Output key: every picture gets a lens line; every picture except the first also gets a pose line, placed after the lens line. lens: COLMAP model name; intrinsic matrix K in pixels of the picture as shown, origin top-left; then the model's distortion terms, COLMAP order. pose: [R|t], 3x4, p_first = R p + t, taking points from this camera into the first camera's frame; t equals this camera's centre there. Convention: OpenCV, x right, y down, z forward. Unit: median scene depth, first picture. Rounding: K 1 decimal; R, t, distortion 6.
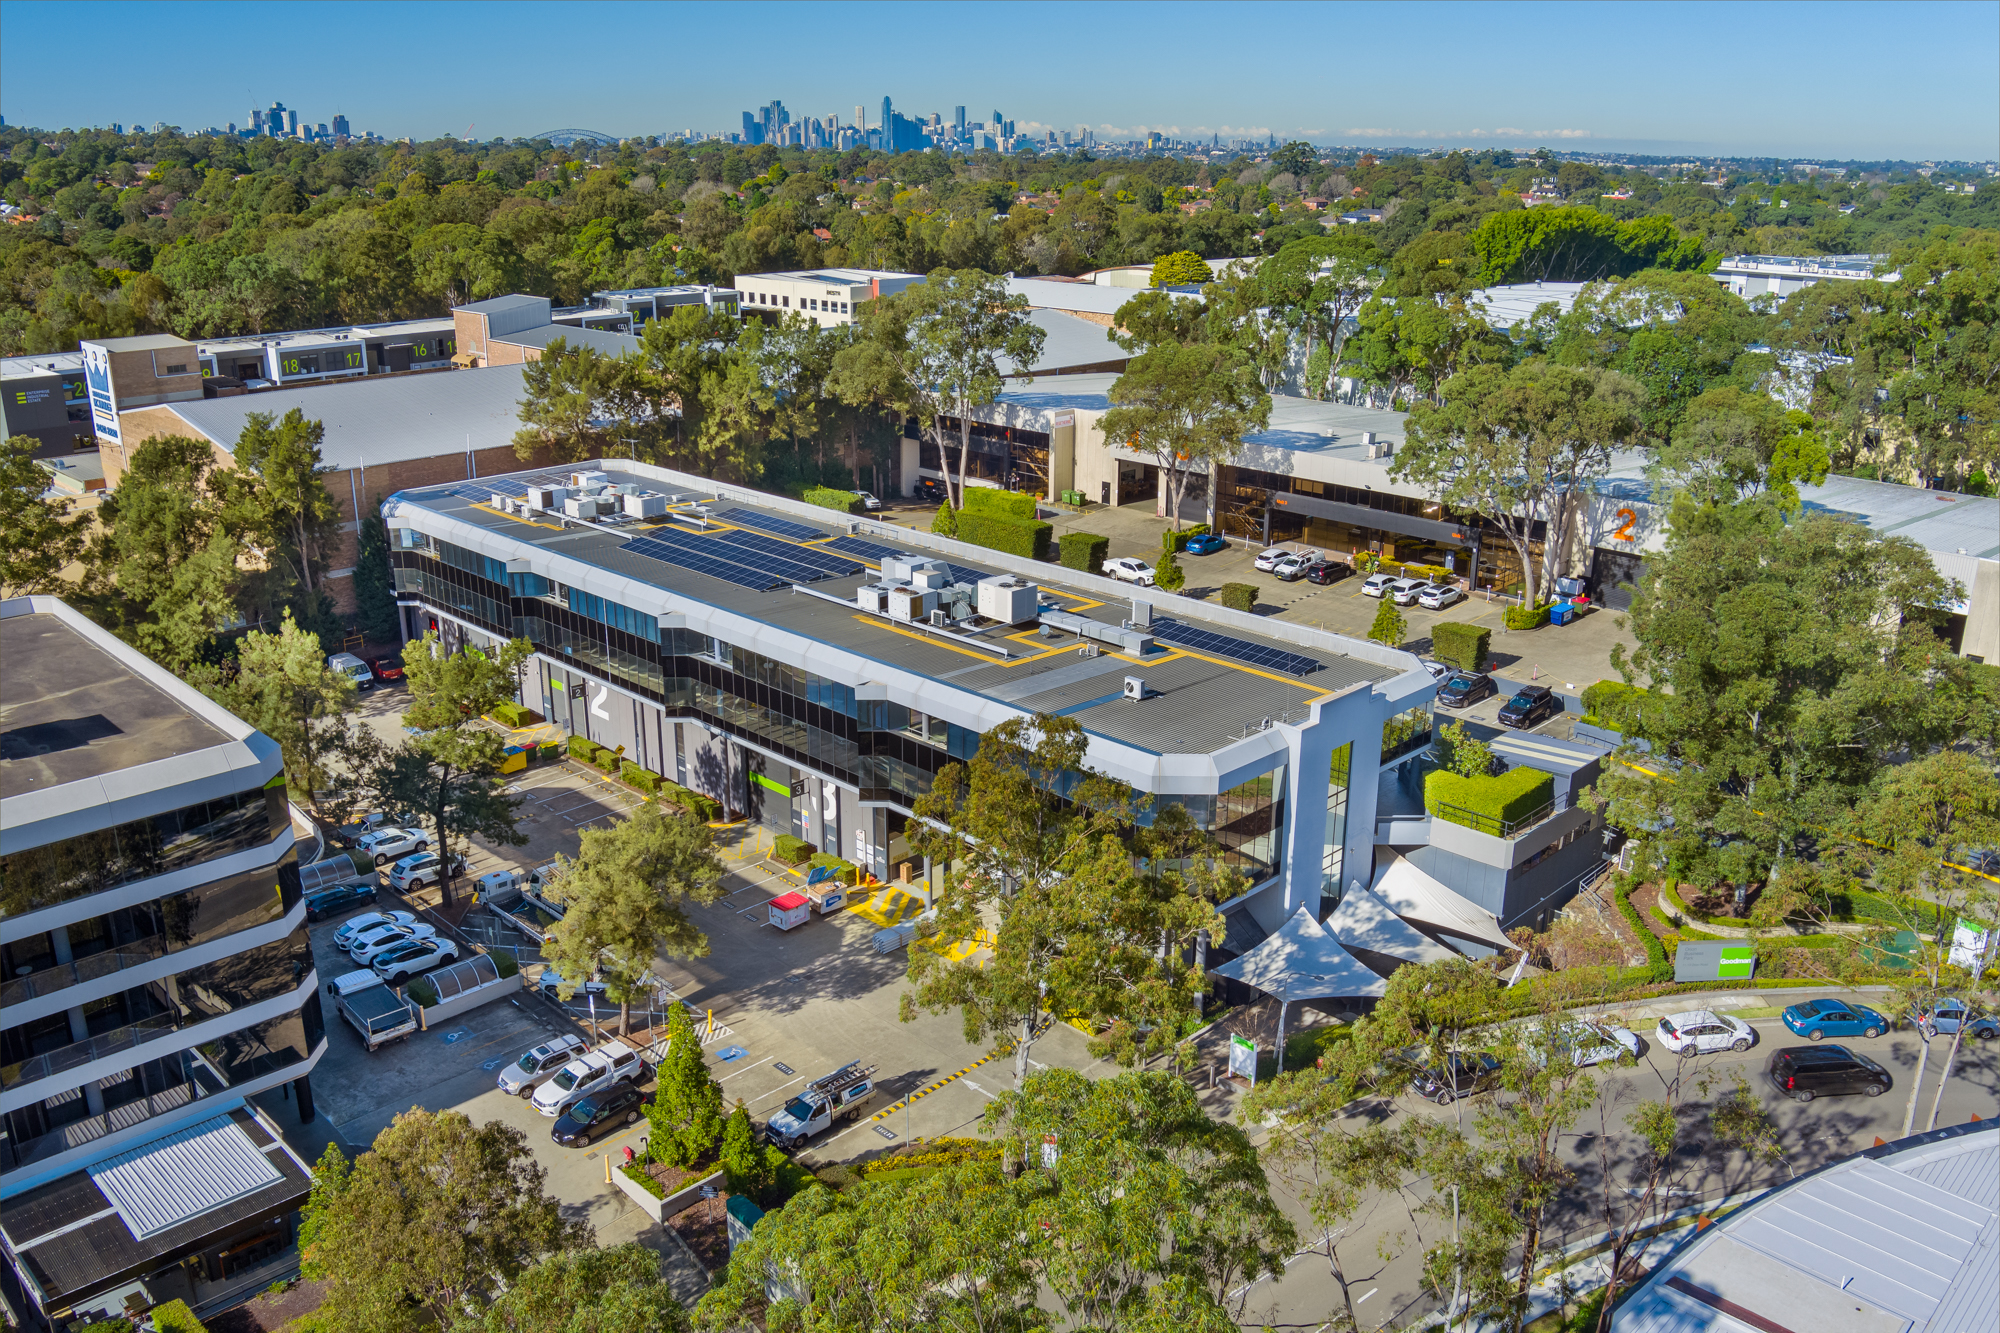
lens RADIAL K [[1644.4, 0, 1000.0], [0, 1644.4, 666.5], [0, 0, 1]] dist [-0.067620, -0.009299]
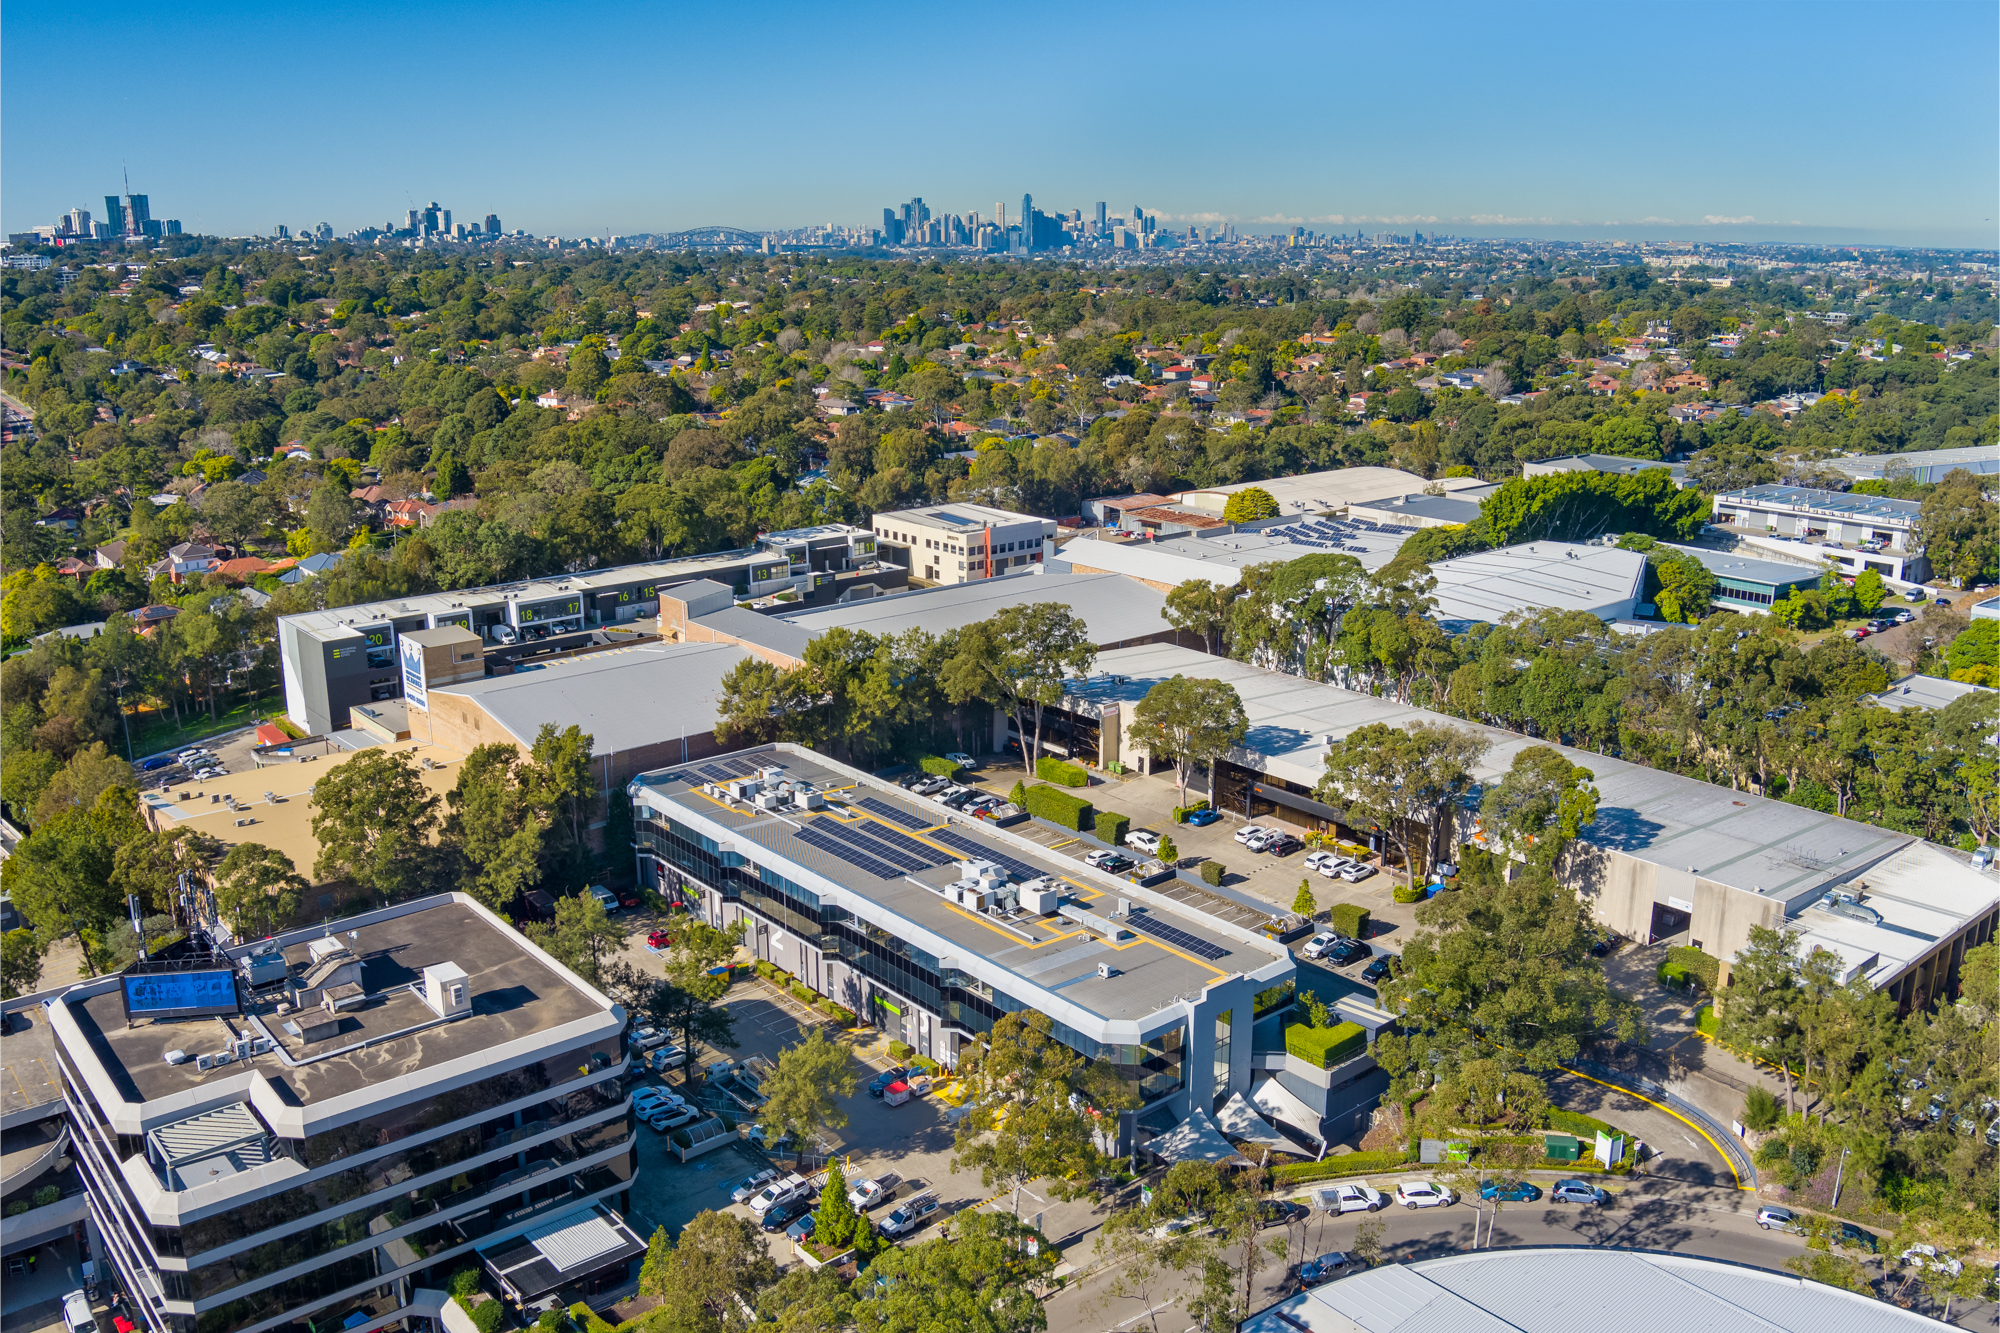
lens RADIAL K [[1684.1, 0, 1000.0], [0, 1684.1, 666.5], [0, 0, 1]] dist [-0.069817, 0.003750]
pose [[0.996625, 0.016238, -0.080463, 0.077788], [-0.020736, 0.998249, -0.055391, -0.142307], [0.079422, 0.056872, 0.995217, -0.519539]]
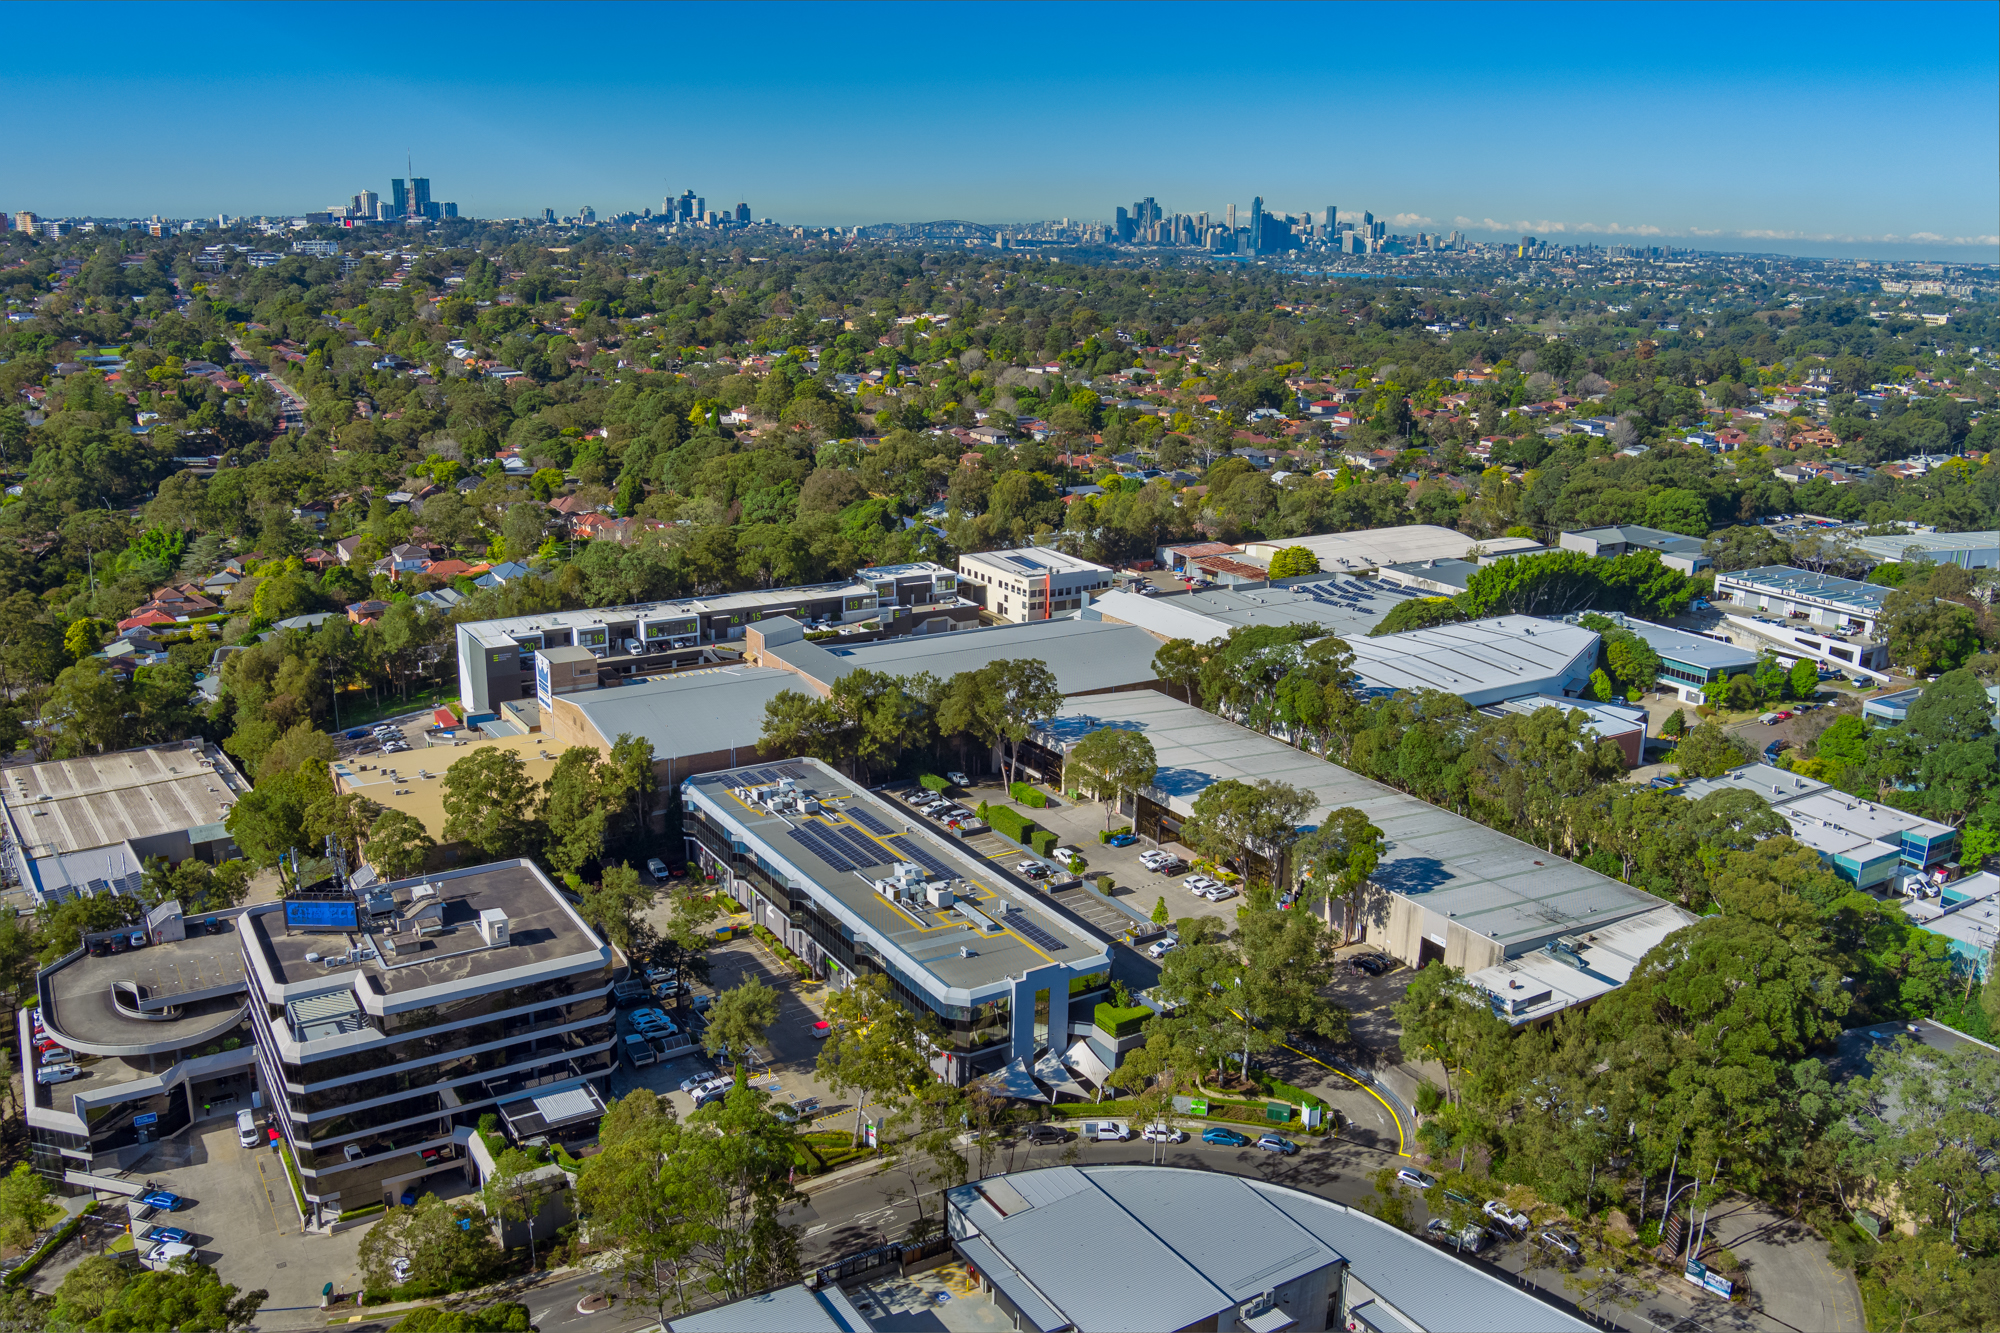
lens RADIAL K [[1644.4, 0, 1000.0], [0, 1644.4, 666.5], [0, 0, 1]] dist [-0.067620, -0.009299]
pose [[0.975345, 0.076937, -0.206842, 0.410516], [-0.086686, 0.995492, -0.038475, -0.214787], [0.202950, 0.055457, 0.977617, -0.895819]]
